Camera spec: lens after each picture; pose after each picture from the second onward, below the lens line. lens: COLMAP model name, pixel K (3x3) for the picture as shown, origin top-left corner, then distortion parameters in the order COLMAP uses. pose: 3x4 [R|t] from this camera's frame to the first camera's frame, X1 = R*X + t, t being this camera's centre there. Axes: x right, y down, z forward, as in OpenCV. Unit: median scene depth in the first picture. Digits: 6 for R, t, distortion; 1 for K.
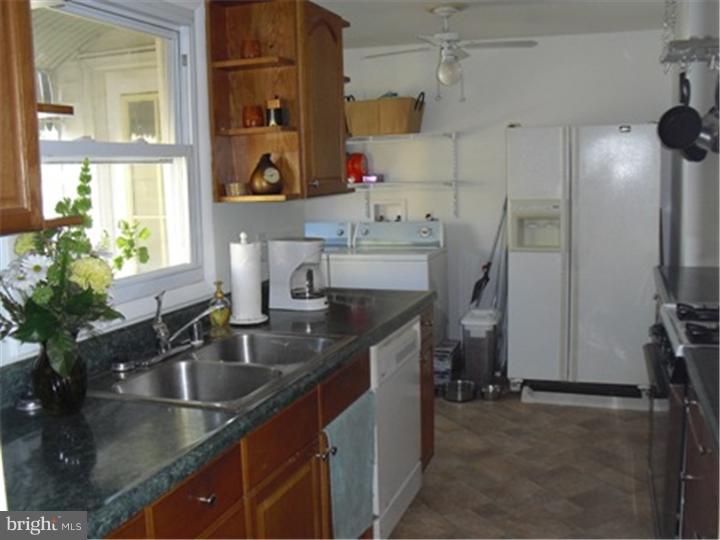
lens RADIAL K [[774.3, 0, 375.4], [0, 774.3, 271.1], [0, 0, 1]] dist [-0.154680, 0.039712]
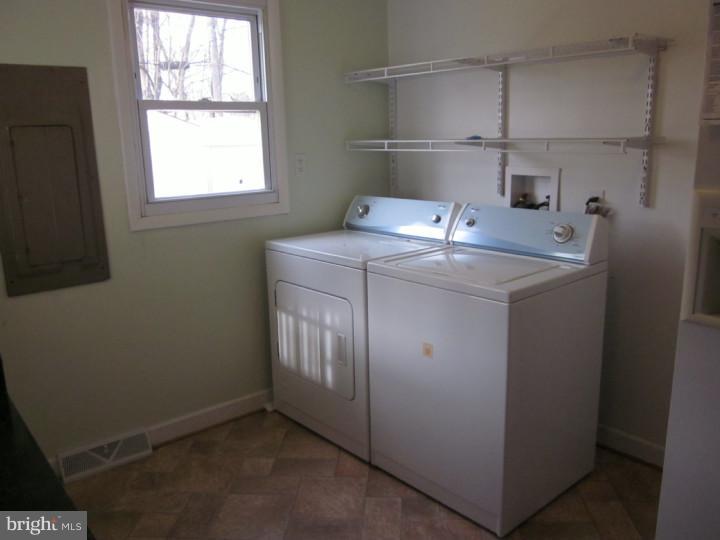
lens RADIAL K [[623.4, 0, 360.0], [0, 623.4, 270.0], [0, 0, 1]] dist [-0.011679, -0.002214]
pose [[0.859991, 0.121769, -0.495568, 0.186858], [-0.072104, 0.990366, 0.118221, -0.076926], [0.505190, -0.065937, 0.860486, 0.642707]]
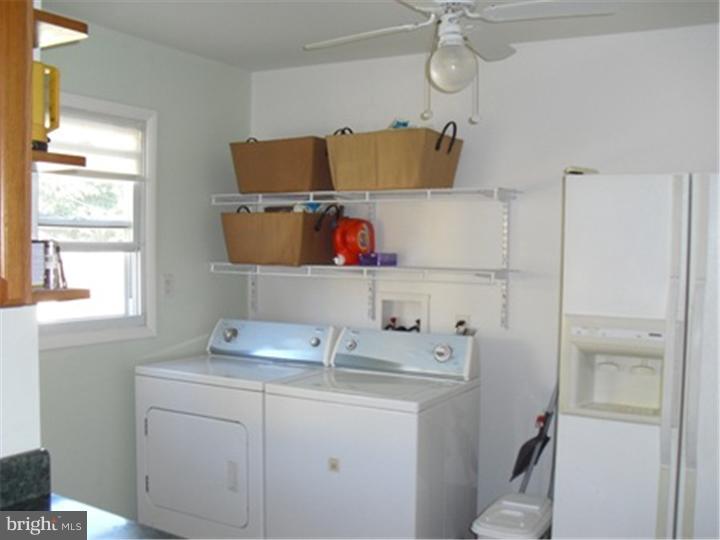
lens RADIAL K [[774.3, 0, 375.4], [0, 774.3, 271.1], [0, 0, 1]] dist [-0.154680, 0.039712]
pose [[0.980941, 0.053437, -0.186814, 0.141000], [-0.071257, 0.993388, -0.090011, -0.065017], [0.180769, 0.101608, 0.978263, 0.463922]]
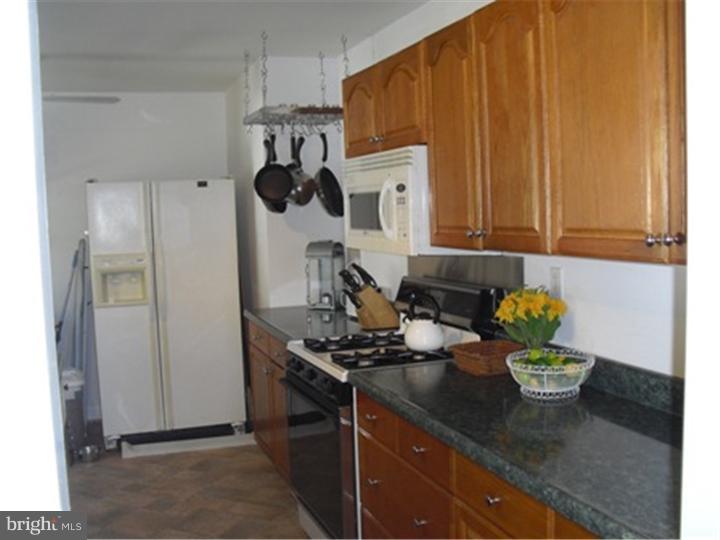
lens RADIAL K [[774.3, 0, 375.4], [0, 774.3, 271.1], [0, 0, 1]] dist [-0.154680, 0.039712]
pose [[0.778096, -0.049768, 0.626171, -0.151263], [0.092050, 0.995129, -0.035290, -0.004949], [-0.621364, 0.085098, 0.778887, 0.019249]]
